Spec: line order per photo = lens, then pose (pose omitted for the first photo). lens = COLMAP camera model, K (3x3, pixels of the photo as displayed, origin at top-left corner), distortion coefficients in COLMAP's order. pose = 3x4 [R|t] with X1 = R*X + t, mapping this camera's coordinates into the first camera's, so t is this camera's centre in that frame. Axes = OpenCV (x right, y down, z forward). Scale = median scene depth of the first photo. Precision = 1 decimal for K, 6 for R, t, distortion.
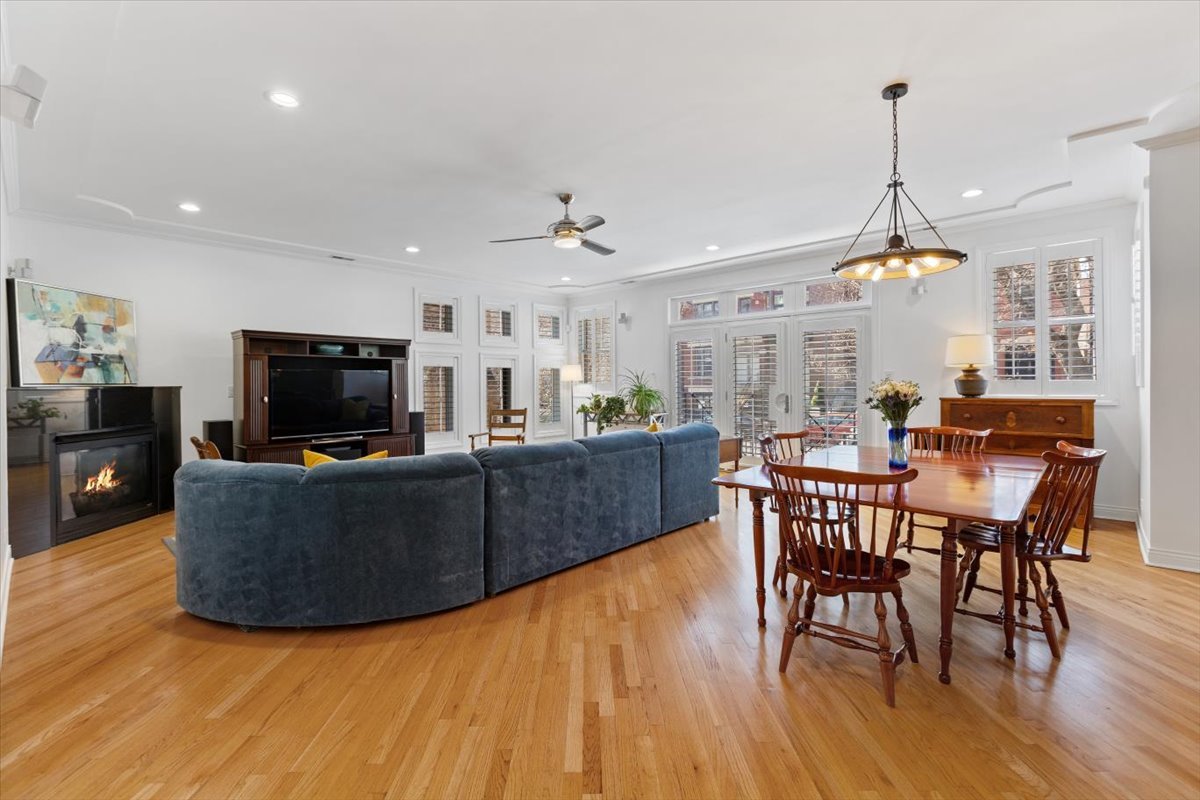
lens RADIAL K [[532.2, 0, 592.5], [0, 532.2, 386.5], [0, 0, 1]] dist [-0.001281, -0.000985]
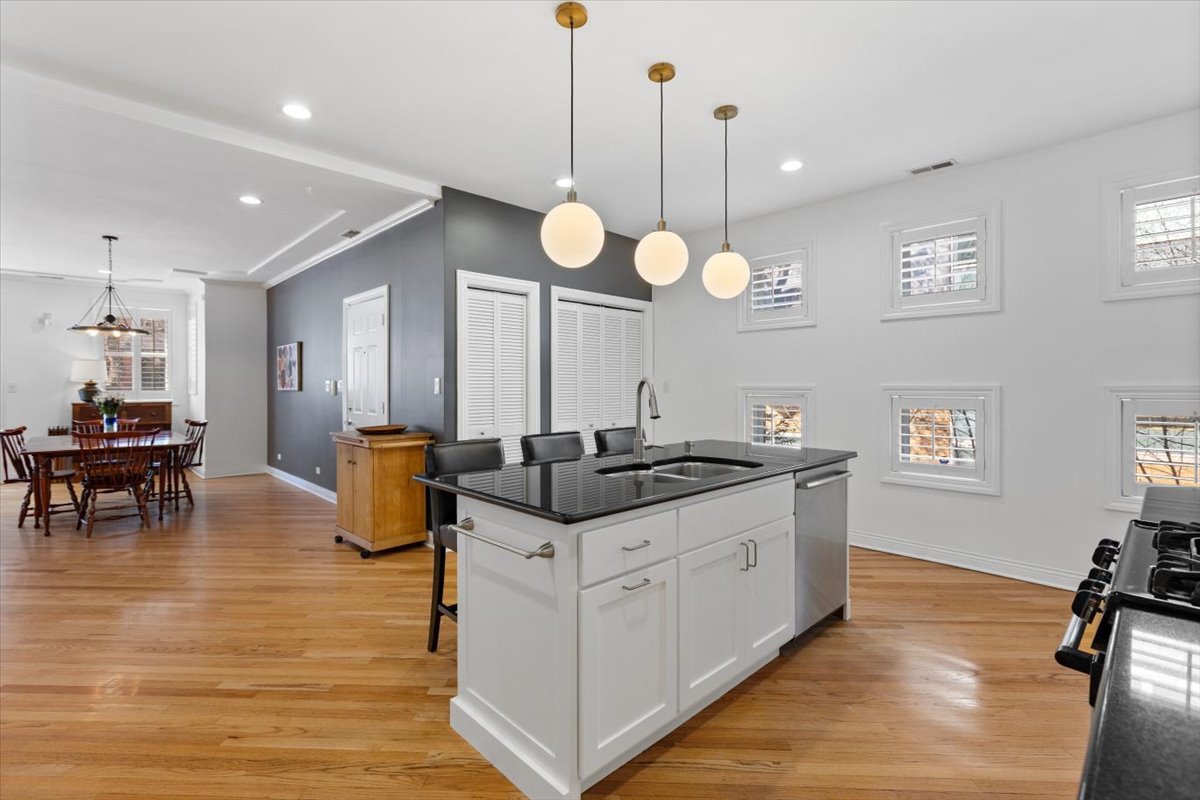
lens RADIAL K [[541.4, 0, 601.2], [0, 541.4, 387.3], [0, 0, 1]] dist [-0.001475, -0.004382]
pose [[0.038254, 0.005943, 0.999250, -0.824356], [0.006409, 0.999960, -0.006193, -0.003991], [-0.999248, 0.006641, 0.038214, -0.523927]]
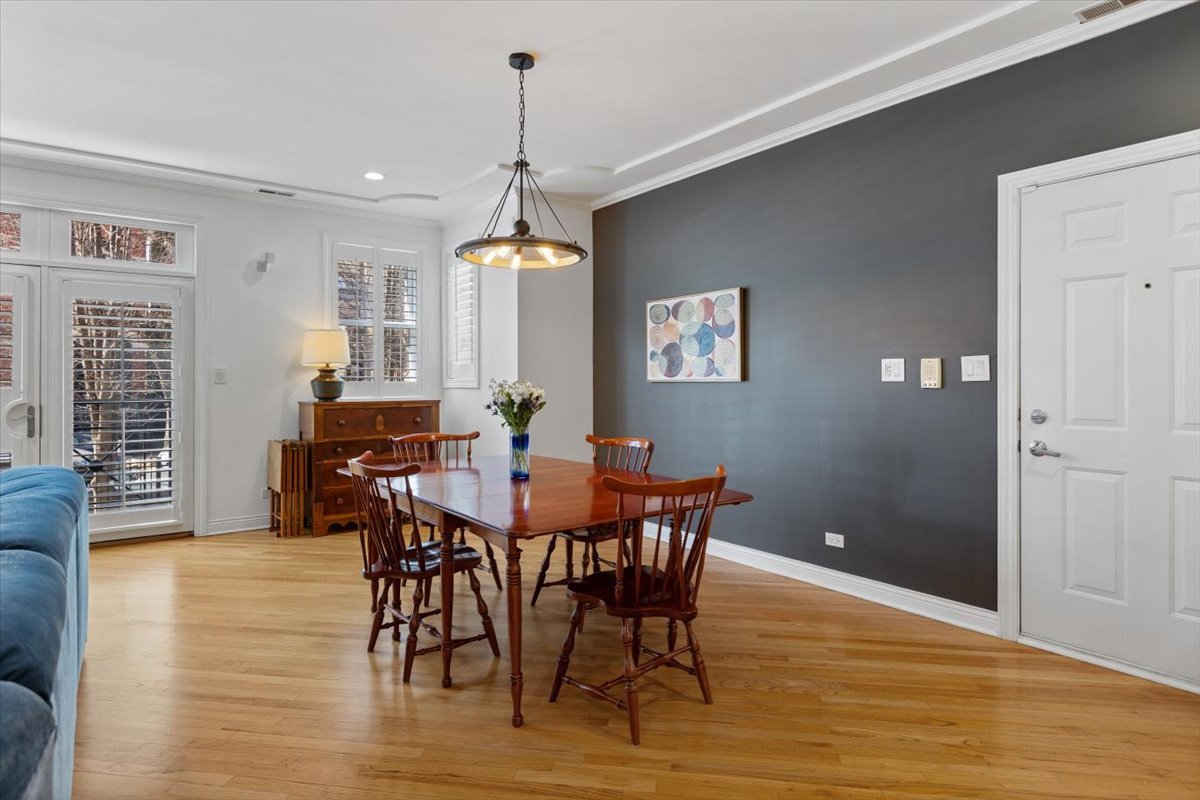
lens RADIAL K [[648.6, 0, 592.0], [0, 648.6, 377.8], [0, 0, 1]] dist [-0.004940, -0.001482]
pose [[0.166633, 0.013530, 0.985926, -0.317477], [0.004708, 0.999884, -0.014517, -0.000666], [-0.986008, 0.007060, 0.166550, 0.458004]]
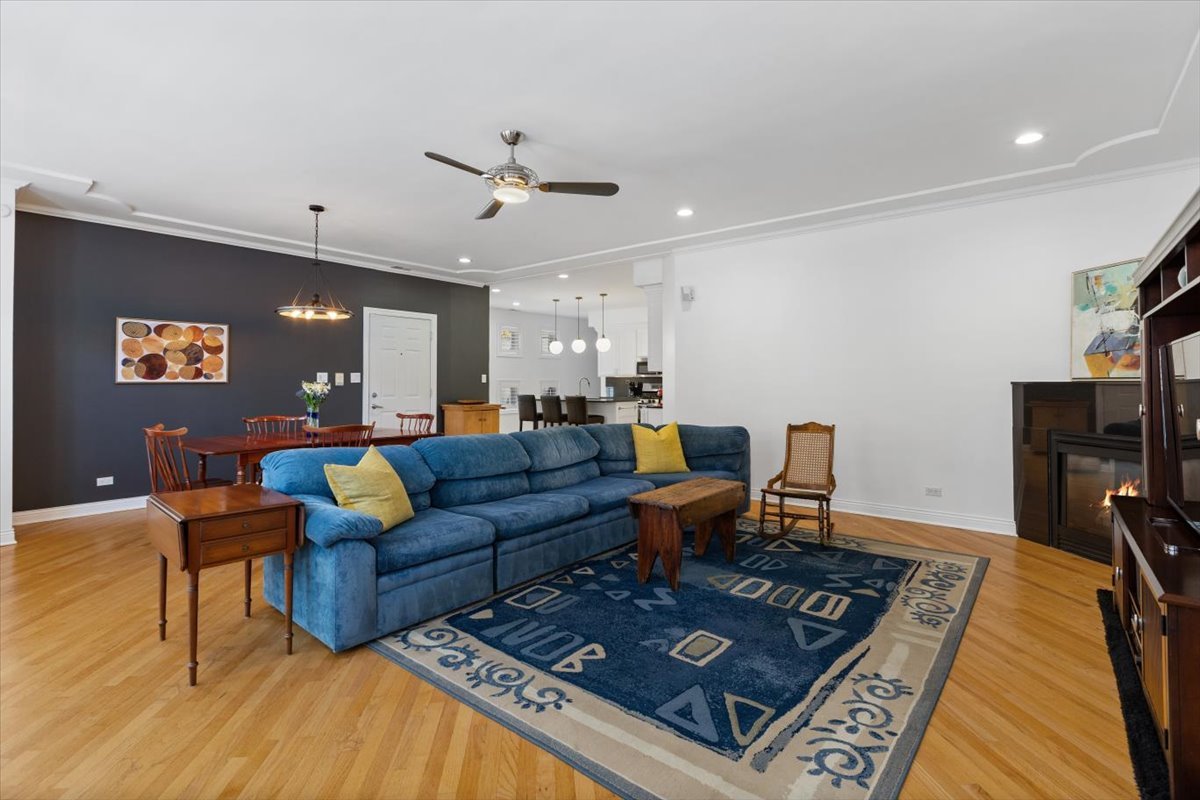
lens RADIAL K [[560.0, 0, 592.6], [0, 560.0, 377.1], [0, 0, 1]] dist [-0.000833, -0.000568]
pose [[-0.997006, 0.007876, -0.076927, -0.098199], [0.008198, 0.999959, -0.003877, -0.009495], [0.076893, -0.004496, -0.997029, 1.830201]]
